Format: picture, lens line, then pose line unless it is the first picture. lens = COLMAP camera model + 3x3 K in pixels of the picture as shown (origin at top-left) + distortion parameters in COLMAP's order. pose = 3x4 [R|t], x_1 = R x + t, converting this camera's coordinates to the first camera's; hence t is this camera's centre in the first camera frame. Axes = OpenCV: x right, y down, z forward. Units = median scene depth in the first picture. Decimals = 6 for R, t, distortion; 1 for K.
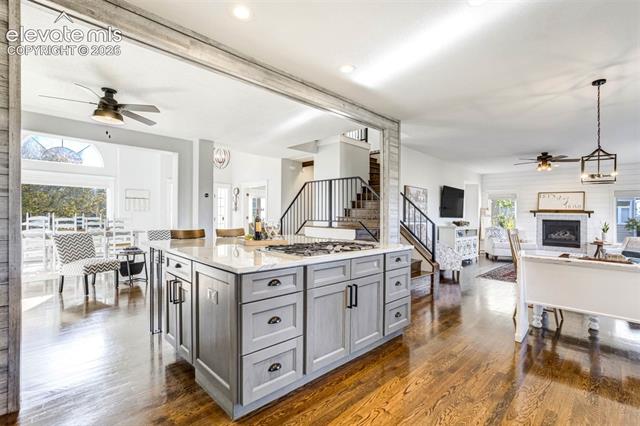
lens RADIAL K [[294.8, 0, 320.0], [0, 294.8, 213.0], [0, 0, 1]] dist [-0.016841, 0.000860]
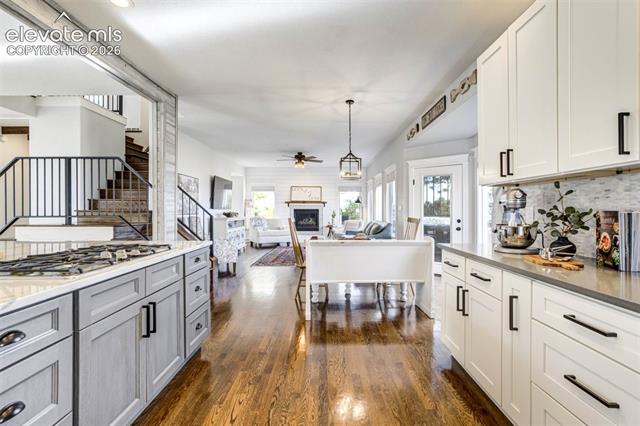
lens RADIAL K [[303.4, 0, 319.6], [0, 303.4, 201.5], [0, 0, 1]] dist [-0.019353, 0.014221]
pose [[0.709504, -0.000253, 0.704701, -0.046587], [0.007858, 0.999941, -0.007553, 0.001901], [-0.704657, 0.010896, 0.709464, 0.077331]]
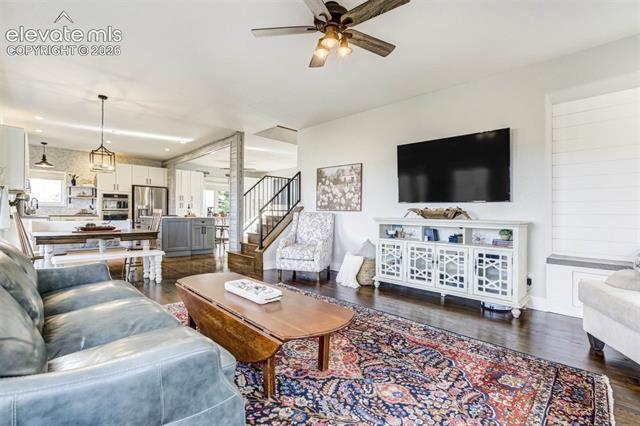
lens RADIAL K [[294.8, 0, 320.0], [0, 294.8, 213.0], [0, 0, 1]] dist [-0.016841, 0.000860]
pose [[-0.004567, -0.002755, -0.999986, 1.278137], [-0.008068, 0.999964, -0.002718, 0.049535], [0.999957, 0.008055, -0.004589, 1.114902]]
